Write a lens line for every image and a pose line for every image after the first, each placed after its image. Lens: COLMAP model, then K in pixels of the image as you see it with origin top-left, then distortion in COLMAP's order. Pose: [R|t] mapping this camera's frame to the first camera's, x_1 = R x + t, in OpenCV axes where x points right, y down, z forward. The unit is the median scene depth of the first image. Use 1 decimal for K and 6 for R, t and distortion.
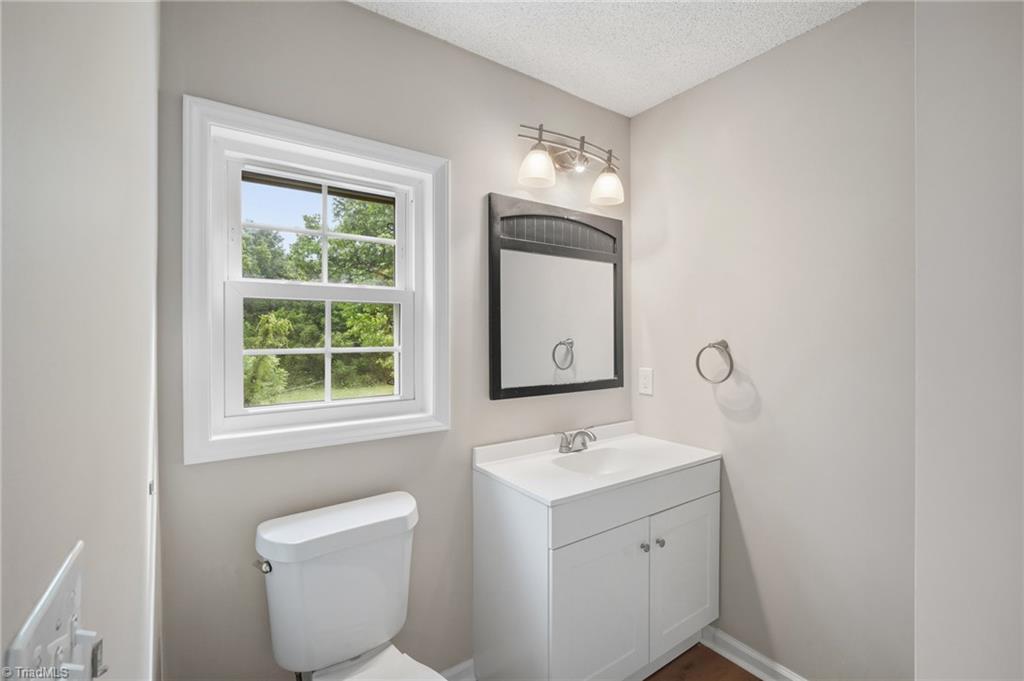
lens RADIAL K [[440.8, 0, 512.0], [0, 440.8, 338.1], [0, 0, 1]] dist [-0.016801, -0.000263]
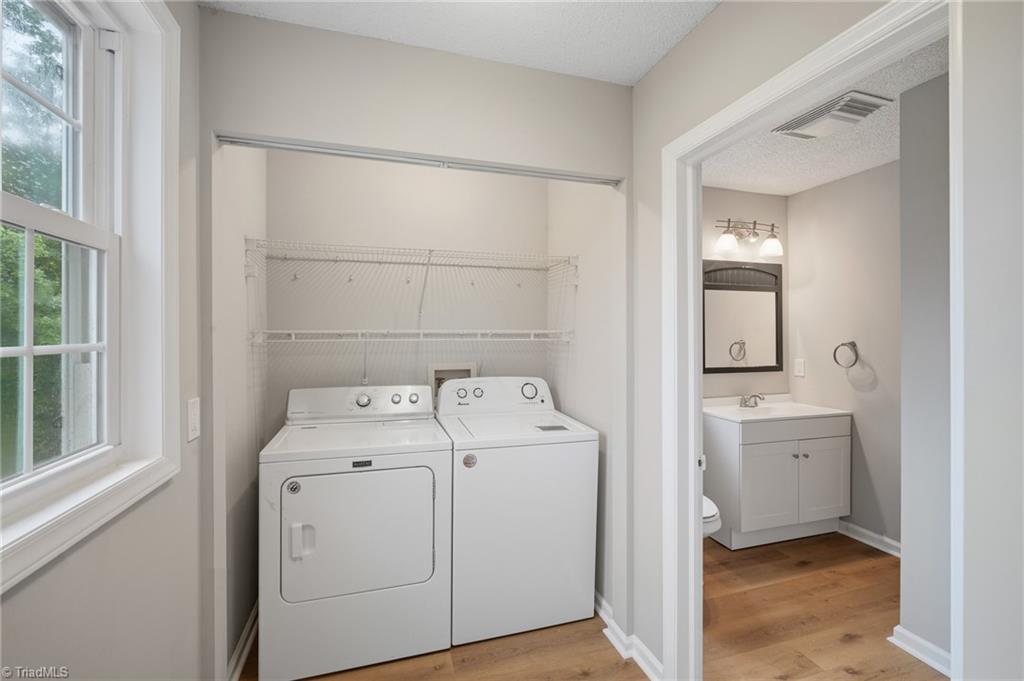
lens RADIAL K [[440.8, 0, 509.0], [0, 440.8, 336.0], [0, 0, 1]] dist [-0.016801, -0.000263]
pose [[0.949453, -0.000936, -0.313909, -0.201376], [-0.000361, 0.999992, -0.004076, -0.006850], [0.313910, 0.003983, 0.949444, -0.864383]]
